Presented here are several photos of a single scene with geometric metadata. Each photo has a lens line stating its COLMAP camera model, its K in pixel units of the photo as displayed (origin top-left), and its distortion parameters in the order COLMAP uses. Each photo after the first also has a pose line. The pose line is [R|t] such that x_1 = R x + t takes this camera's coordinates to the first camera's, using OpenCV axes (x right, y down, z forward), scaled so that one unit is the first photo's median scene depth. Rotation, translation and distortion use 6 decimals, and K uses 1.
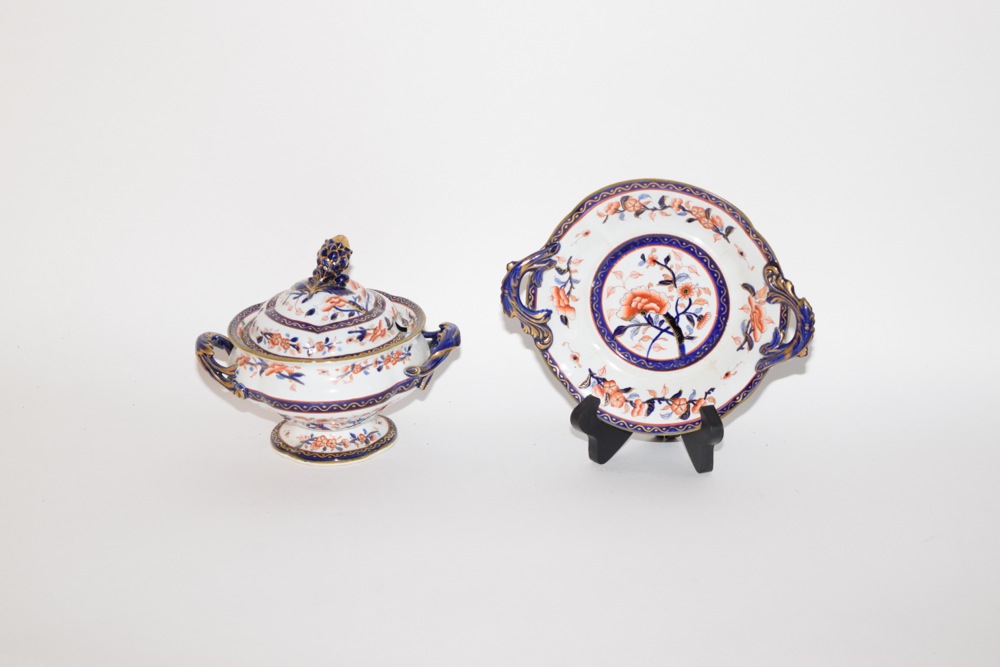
lens RADIAL K [[2355.5, 0, 500.0], [0, 2355.5, 333.5], [0, 0, 1]] dist [-0.266586, 0.043342]
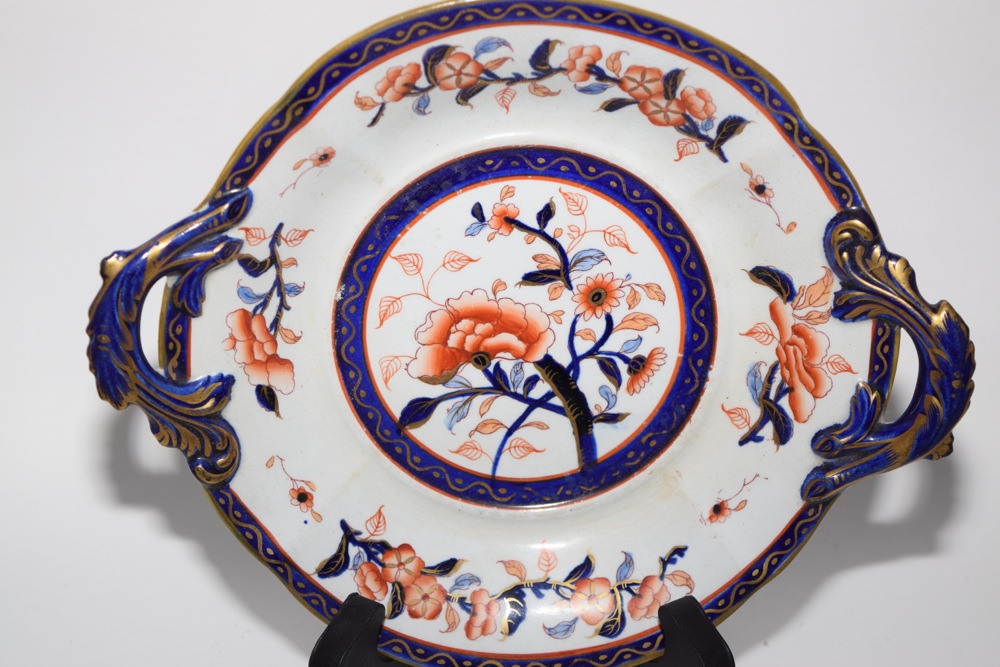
lens RADIAL K [[2207.4, 0, 500.0], [0, 2207.4, 333.5], [0, 0, 1]] dist [0.037519, 0.260910]
pose [[0.957103, -0.087038, 0.276368, -0.031587], [0.059058, 0.992394, 0.108015, -0.050427], [-0.283667, -0.087060, 0.954963, 0.672693]]
